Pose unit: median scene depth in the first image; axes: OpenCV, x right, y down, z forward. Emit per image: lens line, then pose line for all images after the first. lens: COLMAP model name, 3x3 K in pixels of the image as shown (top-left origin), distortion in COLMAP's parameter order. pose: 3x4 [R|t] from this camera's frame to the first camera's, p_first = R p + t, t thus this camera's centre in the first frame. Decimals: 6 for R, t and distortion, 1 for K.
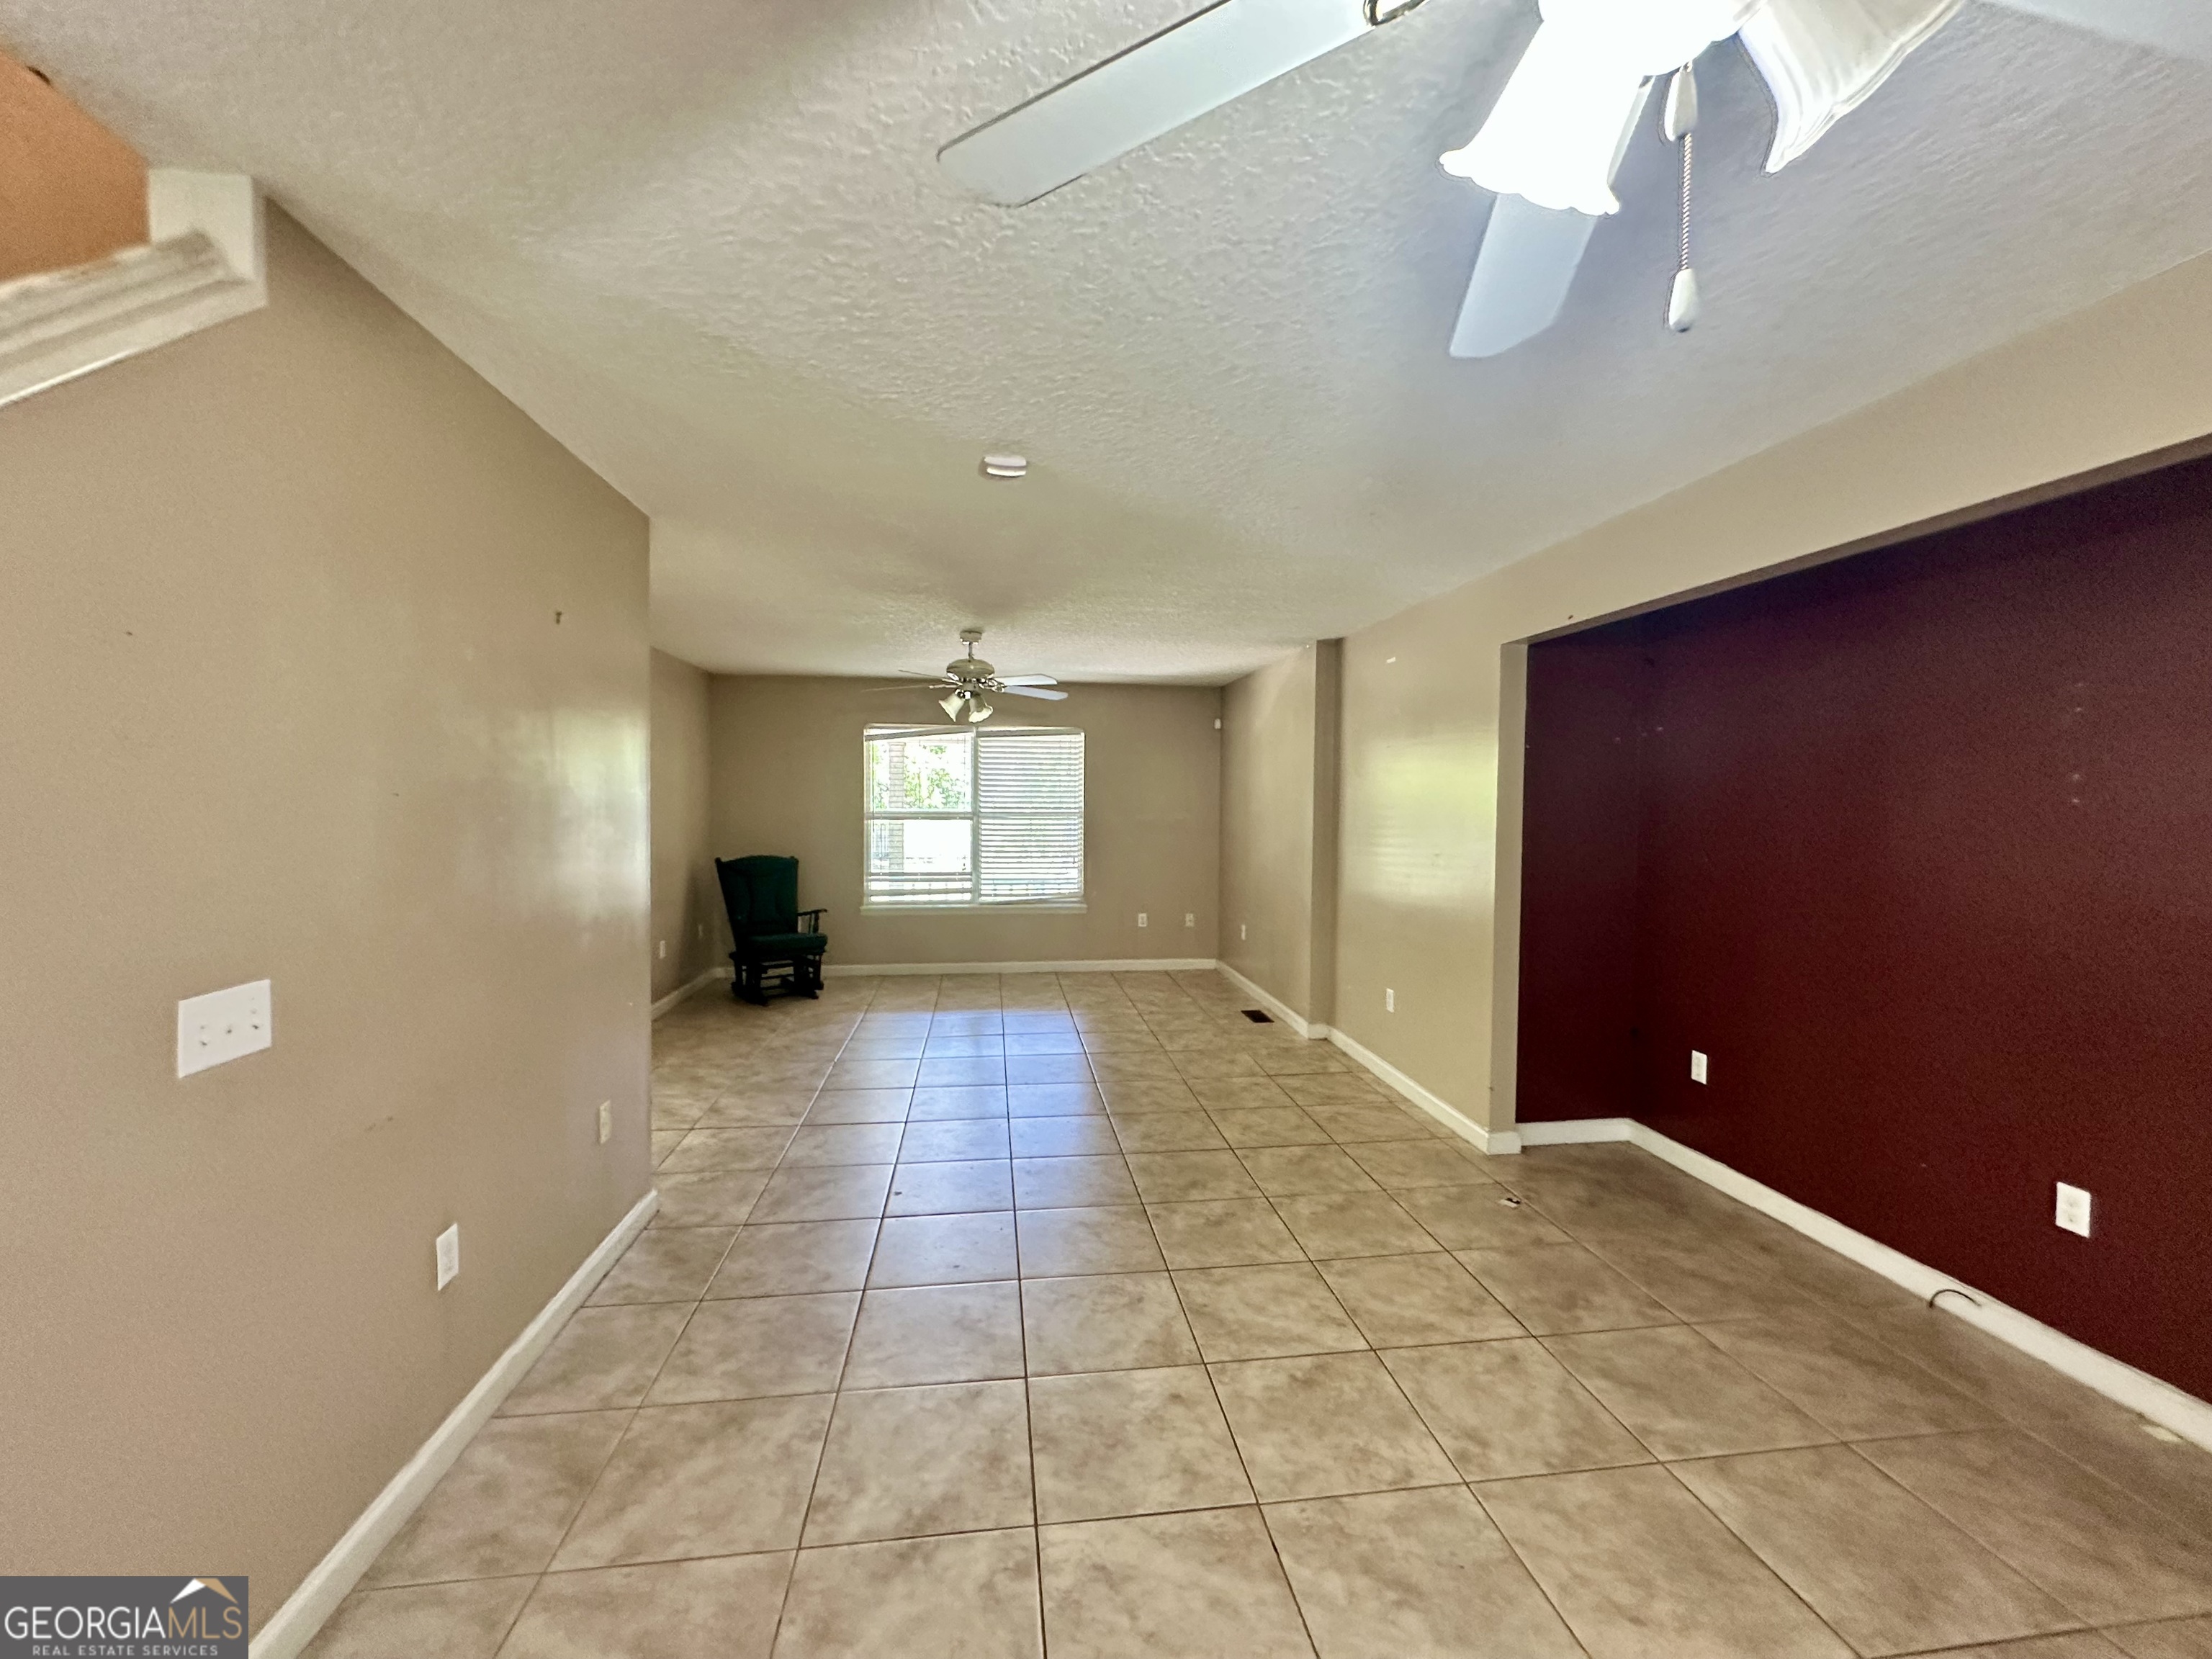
lens RADIAL K [[885.0, 0, 1102.5], [0, 885.0, 829.9], [0, 0, 1]] dist [-0.002174, 0.001053]
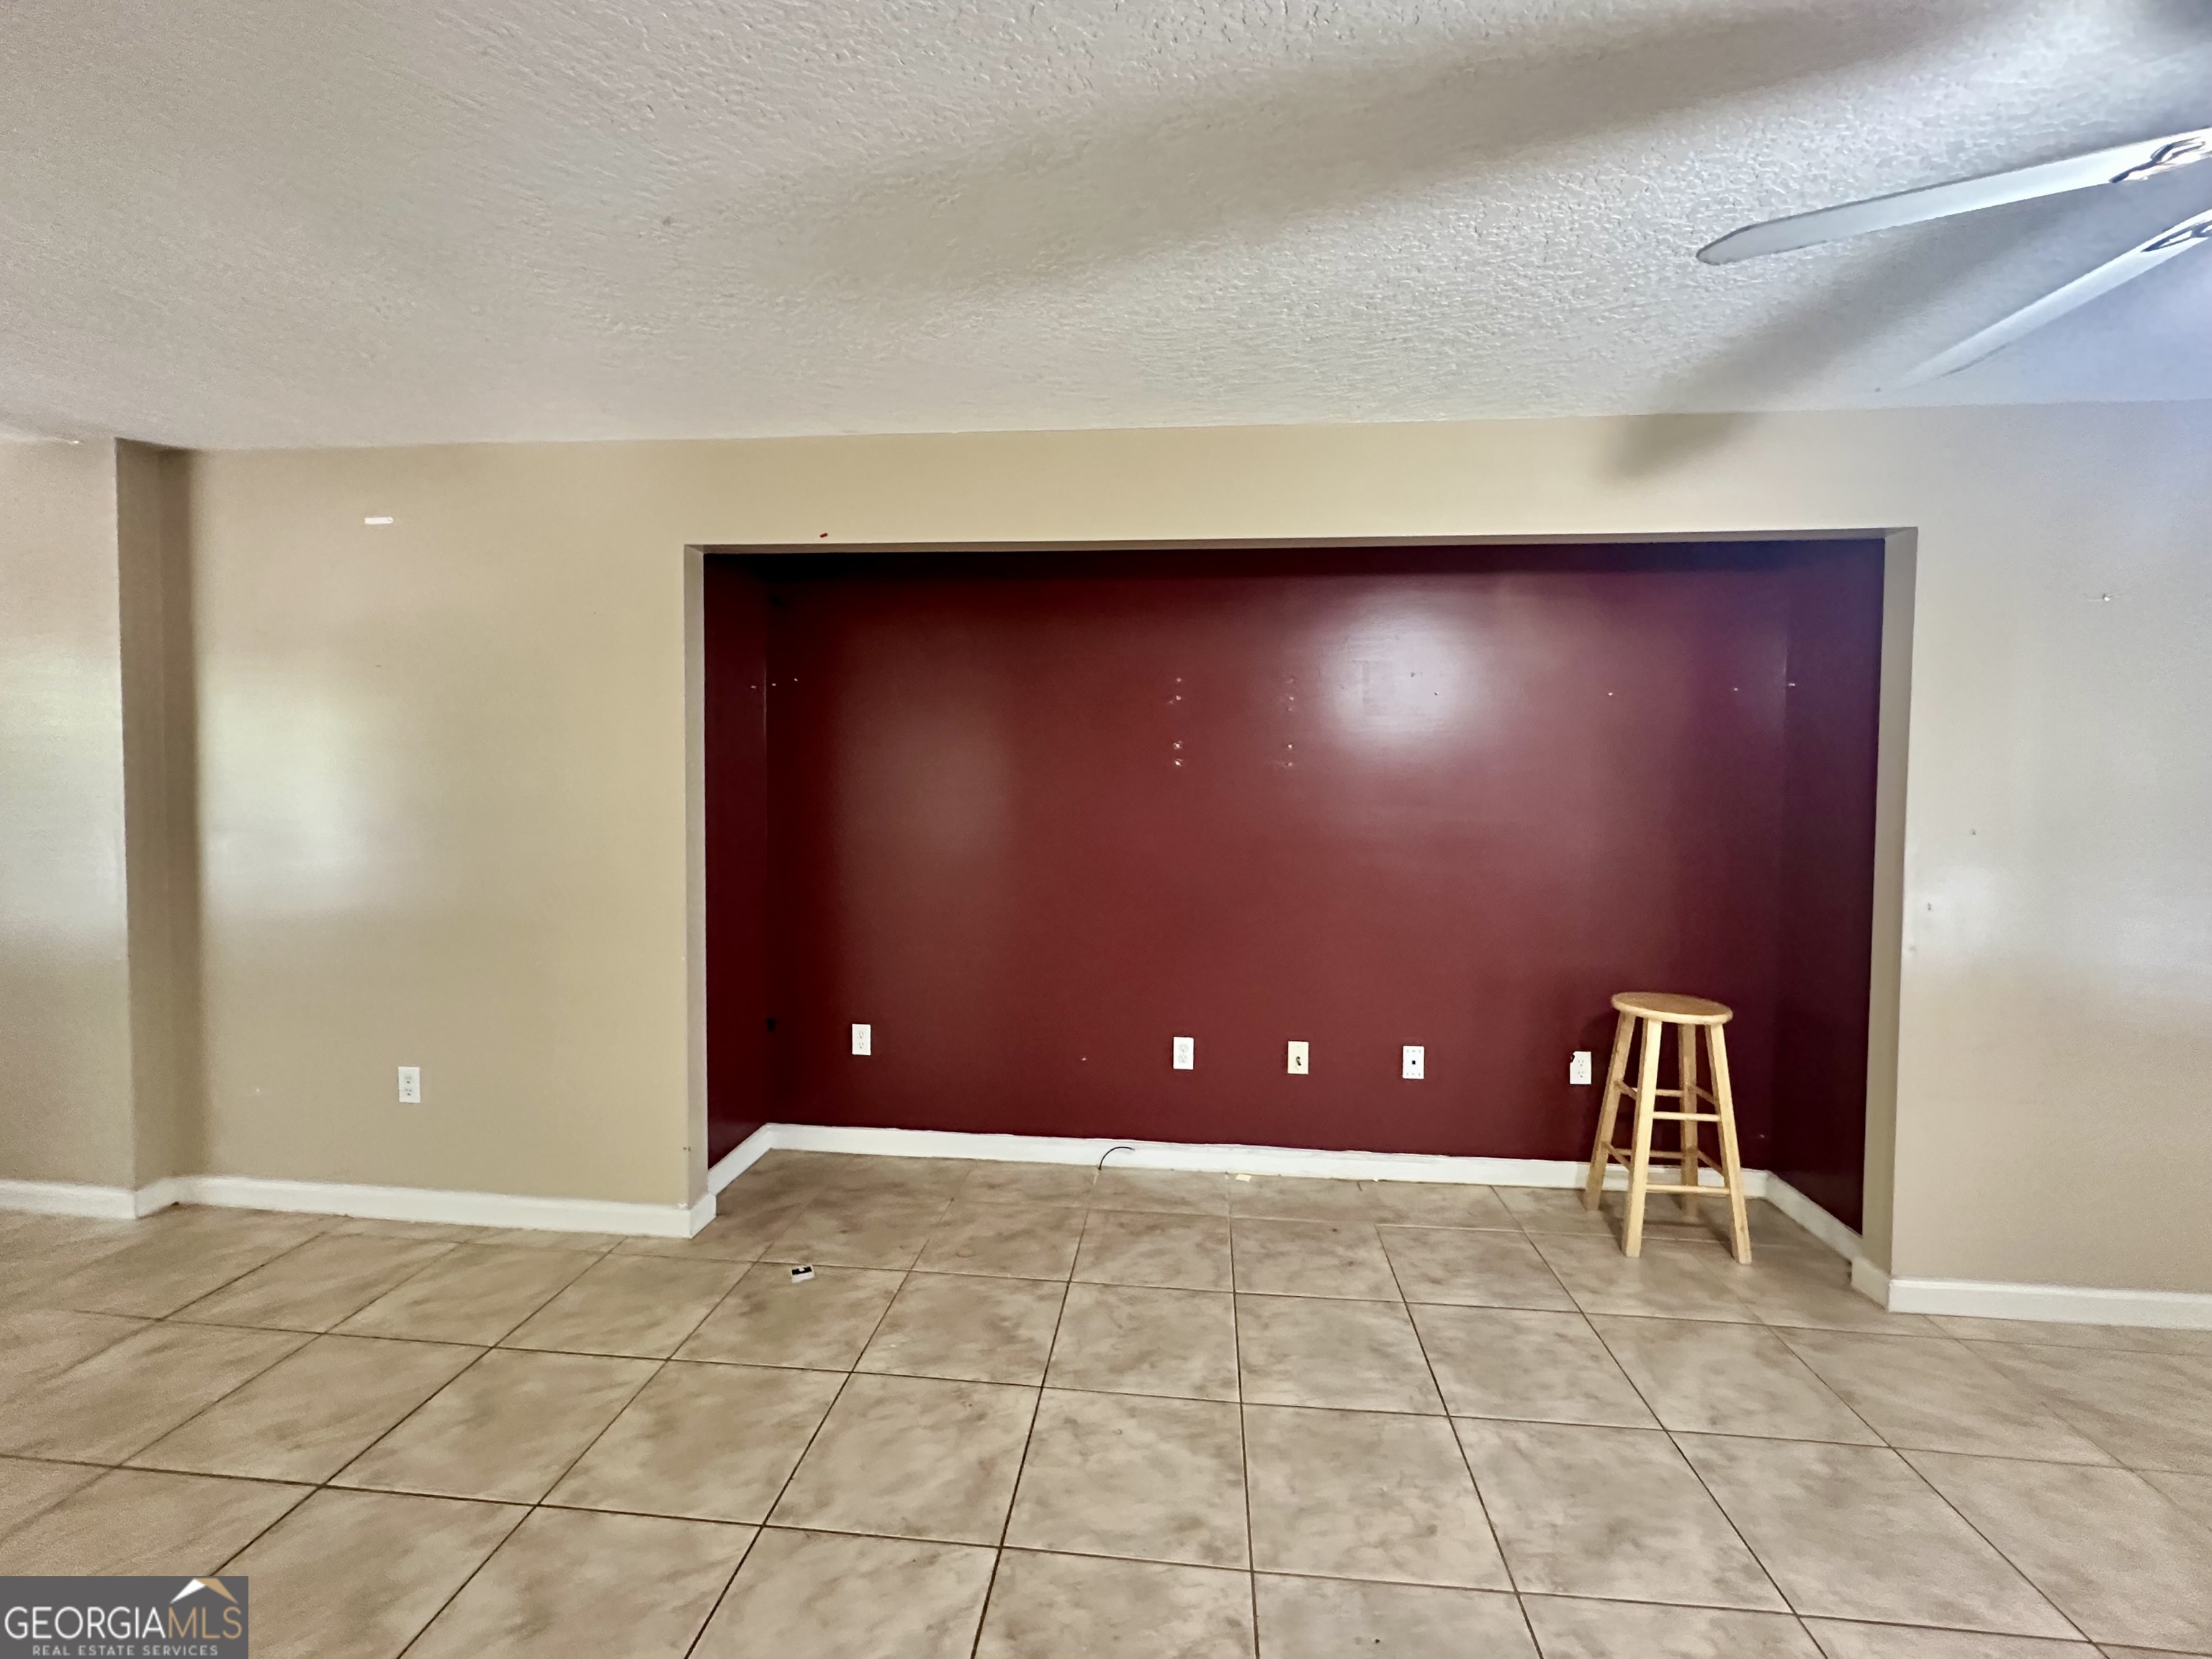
lens RADIAL K [[945.4, 0, 1112.6], [0, 945.4, 819.0], [0, 0, 1]] dist [-0.000145, 0.000391]
pose [[0.225983, -0.049738, 0.972861, -0.236245], [0.023286, 0.998686, 0.045649, -0.011063], [-0.973853, 0.012338, 0.226844, 0.471462]]
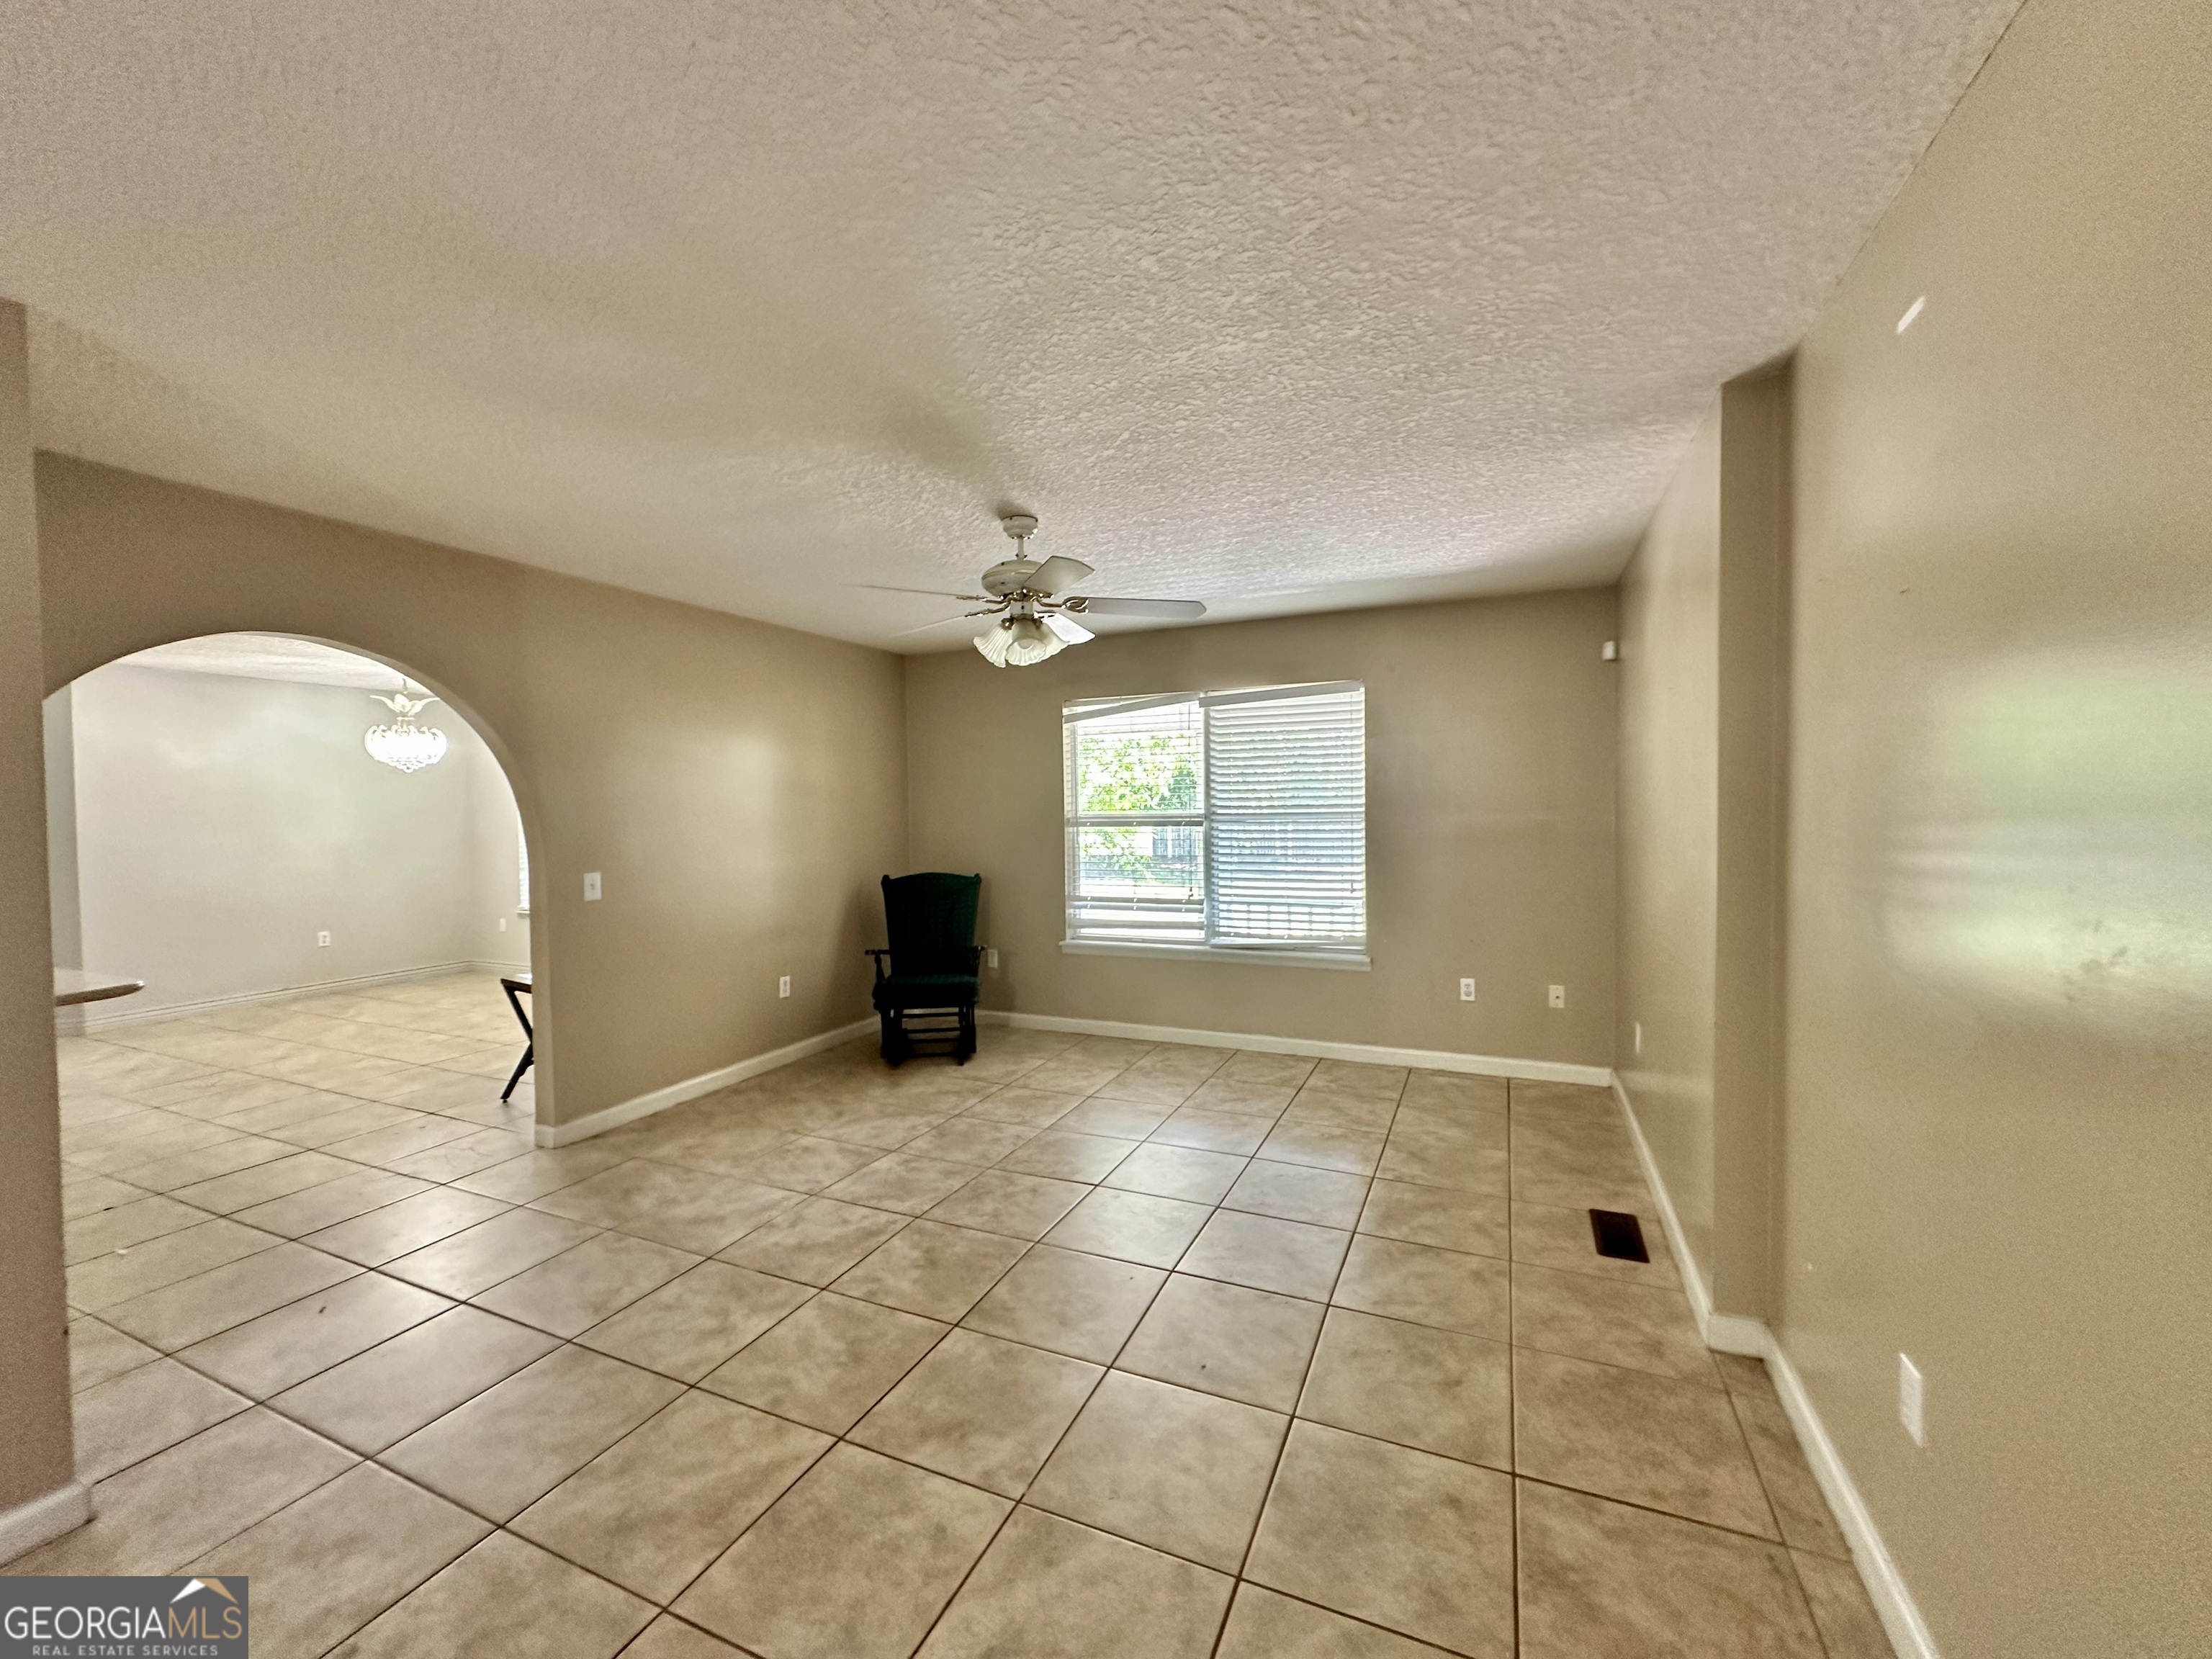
lens RADIAL K [[885.0, 0, 1111.0], [0, 885.0, 826.0], [0, 0, 1]] dist [-0.002174, 0.001053]
pose [[0.854105, -0.008131, -0.520037, 0.307867], [0.003440, 0.999944, -0.009984, -0.007922], [0.520089, 0.006739, 0.854085, 0.727146]]
